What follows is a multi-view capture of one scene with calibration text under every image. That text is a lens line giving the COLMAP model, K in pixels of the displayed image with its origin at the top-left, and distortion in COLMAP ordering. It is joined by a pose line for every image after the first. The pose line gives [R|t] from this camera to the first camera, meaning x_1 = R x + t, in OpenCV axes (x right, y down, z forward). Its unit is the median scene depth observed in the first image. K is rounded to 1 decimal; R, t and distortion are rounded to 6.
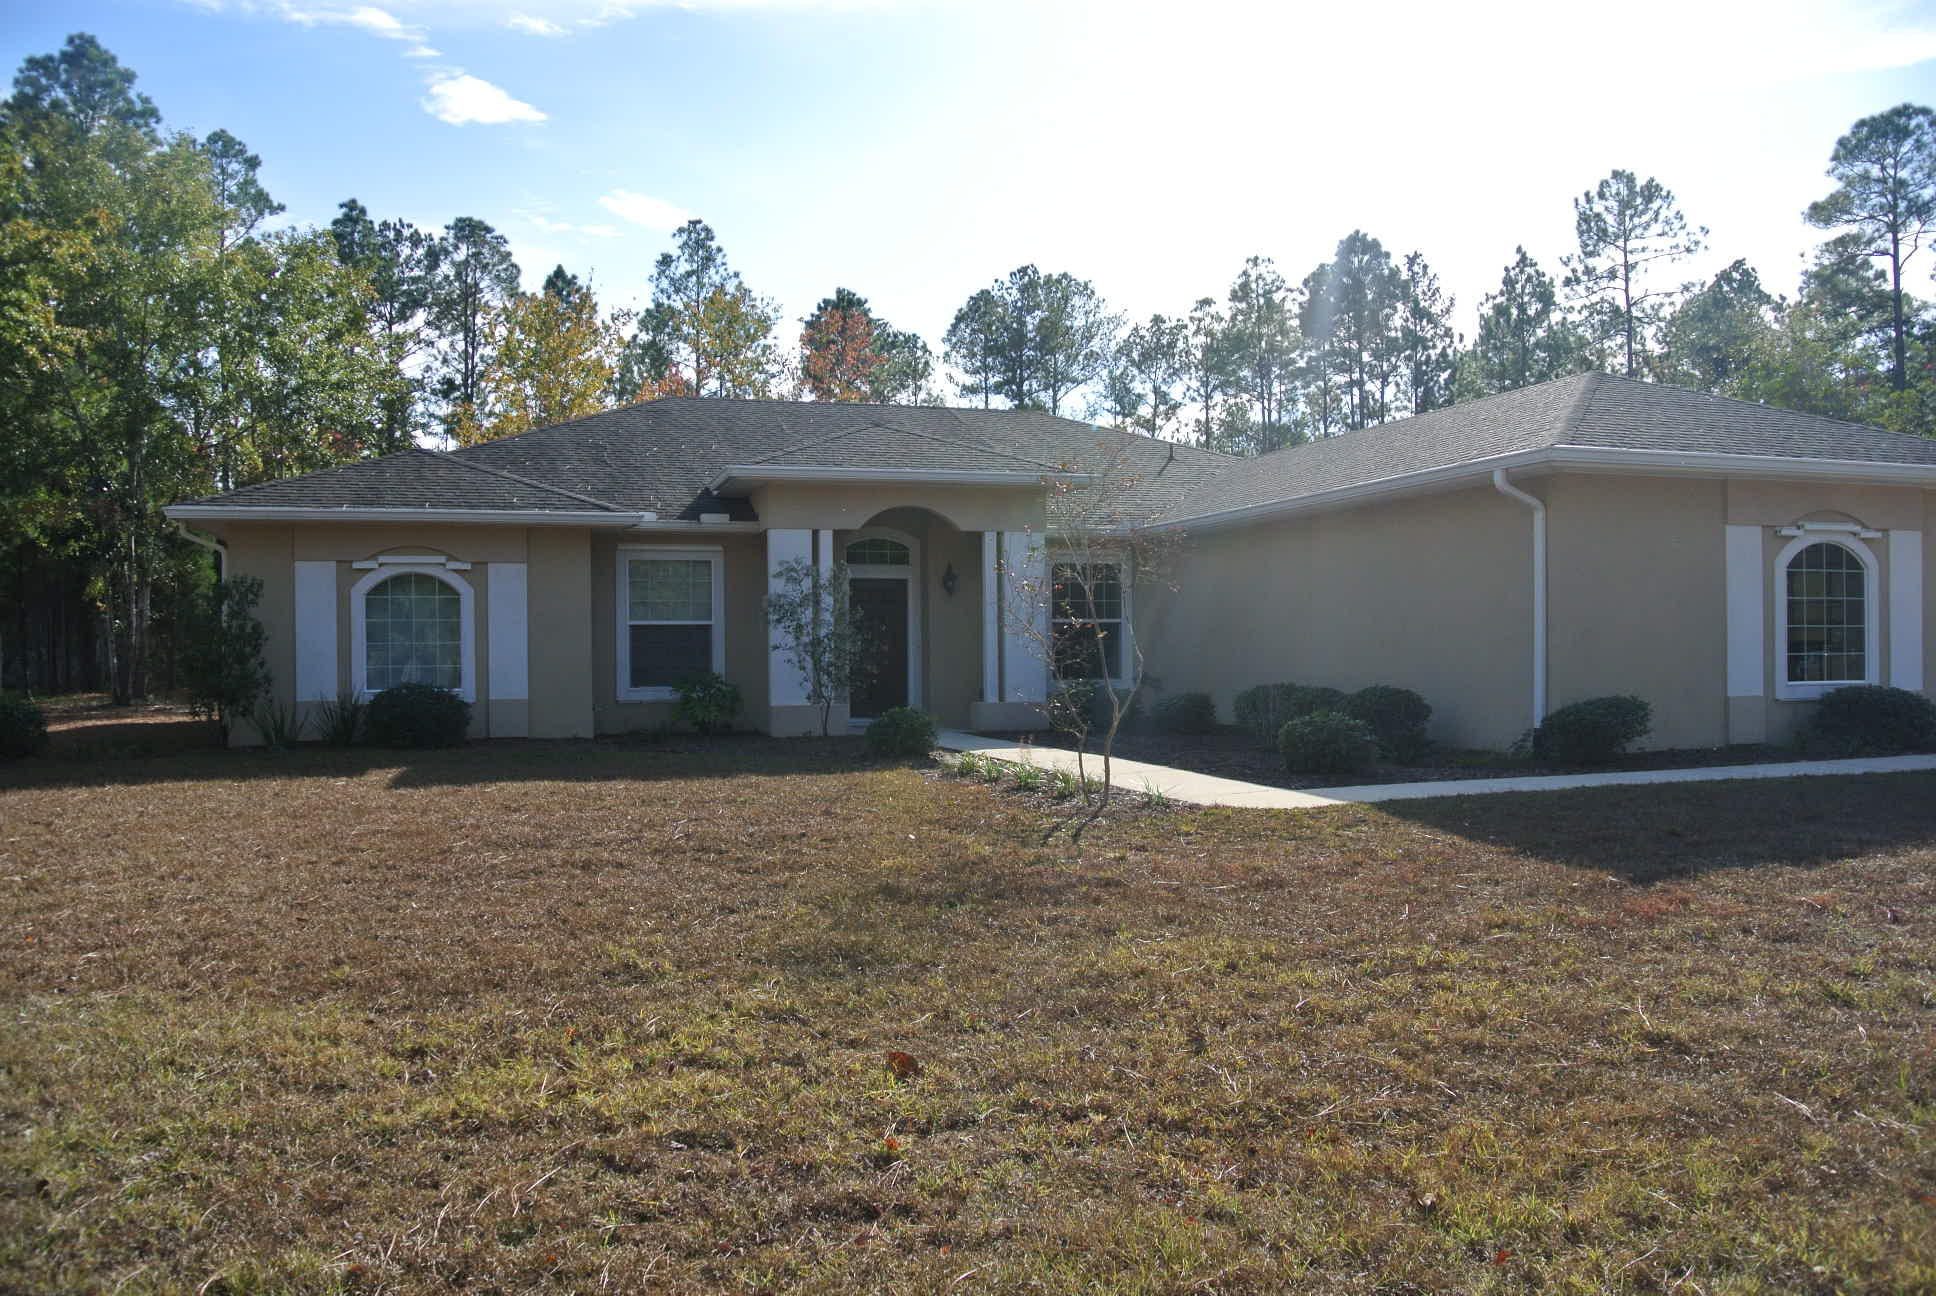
lens RADIAL K [[1489.6, 0, 966.9], [0, 1489.6, 655.6], [0, 0, 1]] dist [-0.093162, 0.036177]
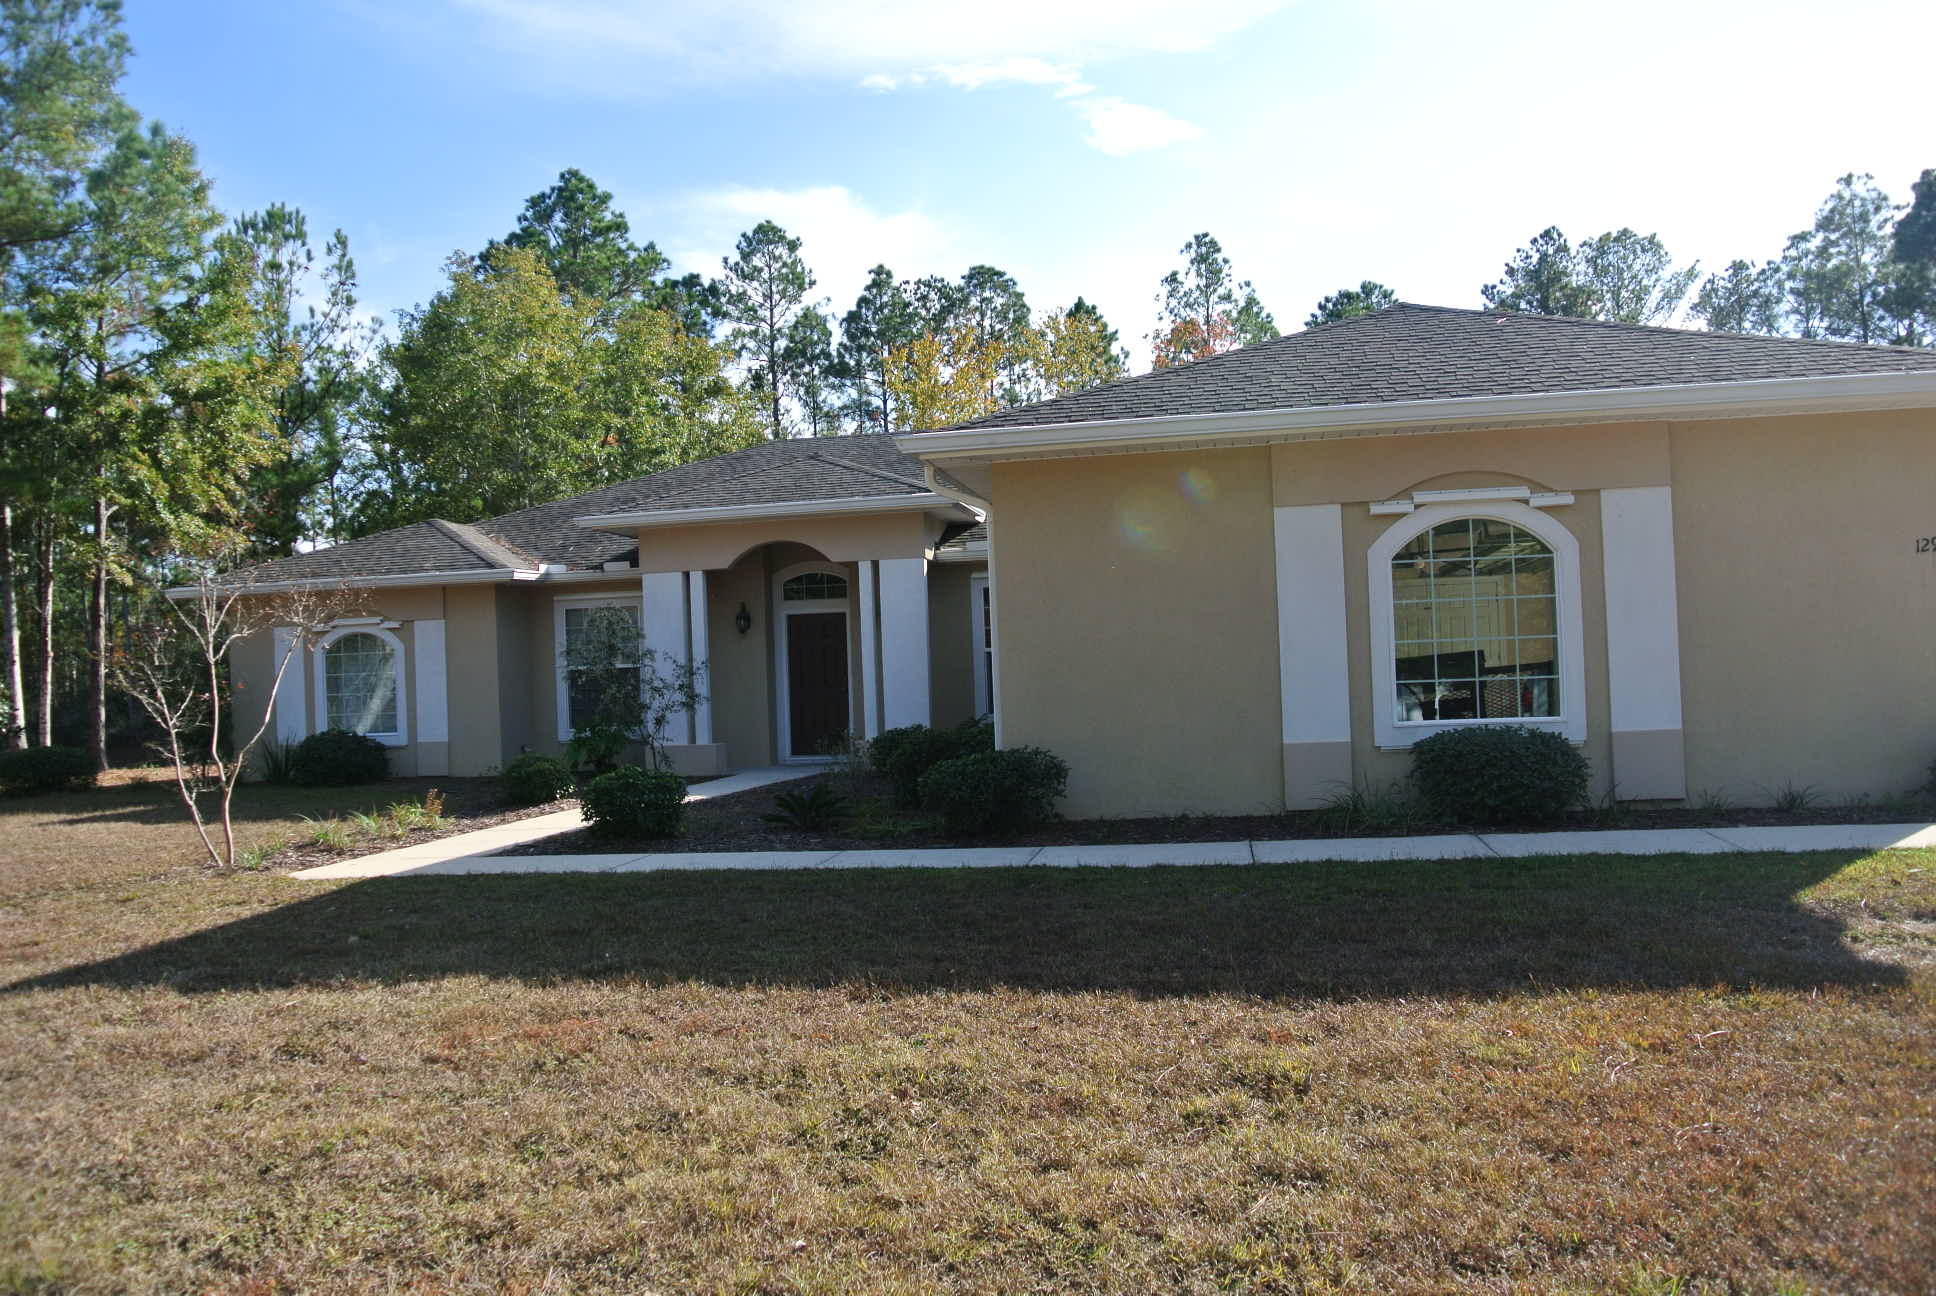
lens RADIAL K [[1489.6, 0, 966.9], [0, 1489.6, 655.6], [0, 0, 1]] dist [-0.093162, 0.036177]
pose [[0.874015, -0.031904, -0.484850, 0.163331], [0.028092, 0.999491, -0.015128, -0.002024], [0.485086, -0.000398, 0.874467, 0.061576]]
